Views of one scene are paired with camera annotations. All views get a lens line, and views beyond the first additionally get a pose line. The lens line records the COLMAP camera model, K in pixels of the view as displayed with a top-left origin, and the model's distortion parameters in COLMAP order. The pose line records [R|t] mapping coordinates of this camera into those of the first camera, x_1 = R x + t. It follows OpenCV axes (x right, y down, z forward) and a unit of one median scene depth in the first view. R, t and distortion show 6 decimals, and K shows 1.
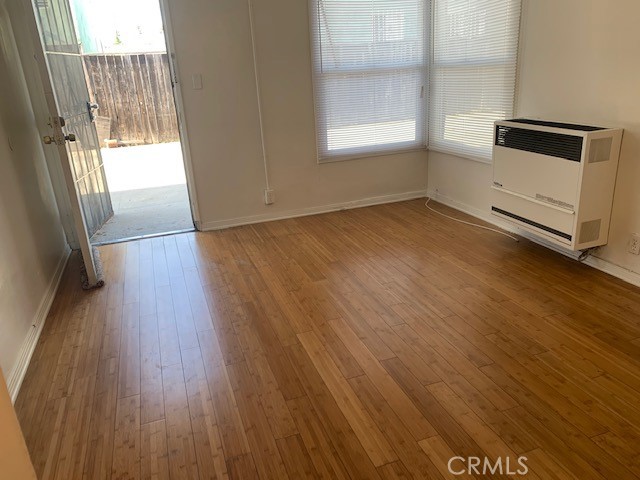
lens RADIAL K [[476.5, 0, 320.0], [0, 476.5, 240.0], [0, 0, 1]] dist [-0.001685, -0.000805]
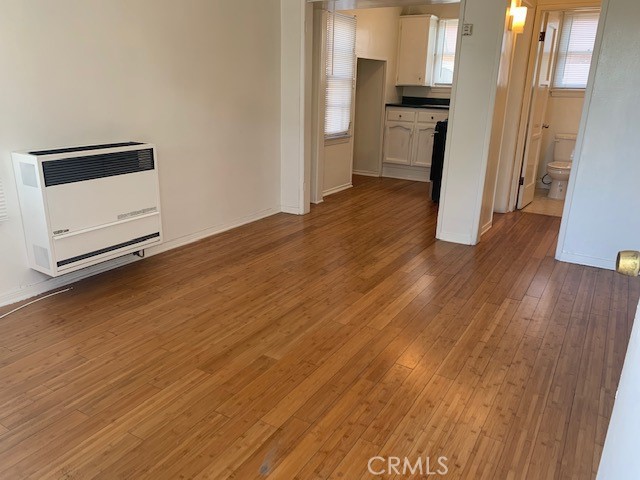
lens RADIAL K [[476.5, 0, 320.0], [0, 476.5, 240.0], [0, 0, 1]] dist [-0.001685, -0.000805]
pose [[-0.623104, -0.200043, 0.756124, -0.599240], [0.284764, 0.842365, 0.457526, -0.406621], [-0.728457, 0.500404, -0.467917, 1.236668]]
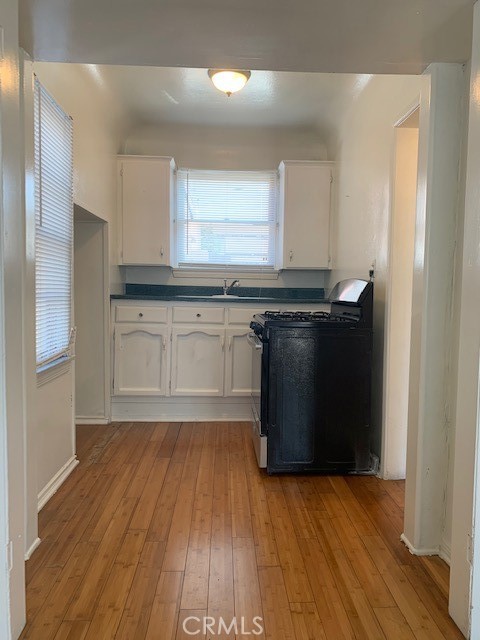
lens RADIAL K [[486.6, 0, 240.0], [0, 486.6, 320.0], [0, 0, 1]] dist [0.111018, 0.000777]
pose [[-0.953611, 0.021546, 0.300270, 0.280676], [0.139399, 0.915661, 0.377006, -0.222274], [-0.266823, 0.401374, -0.876187, 0.741791]]
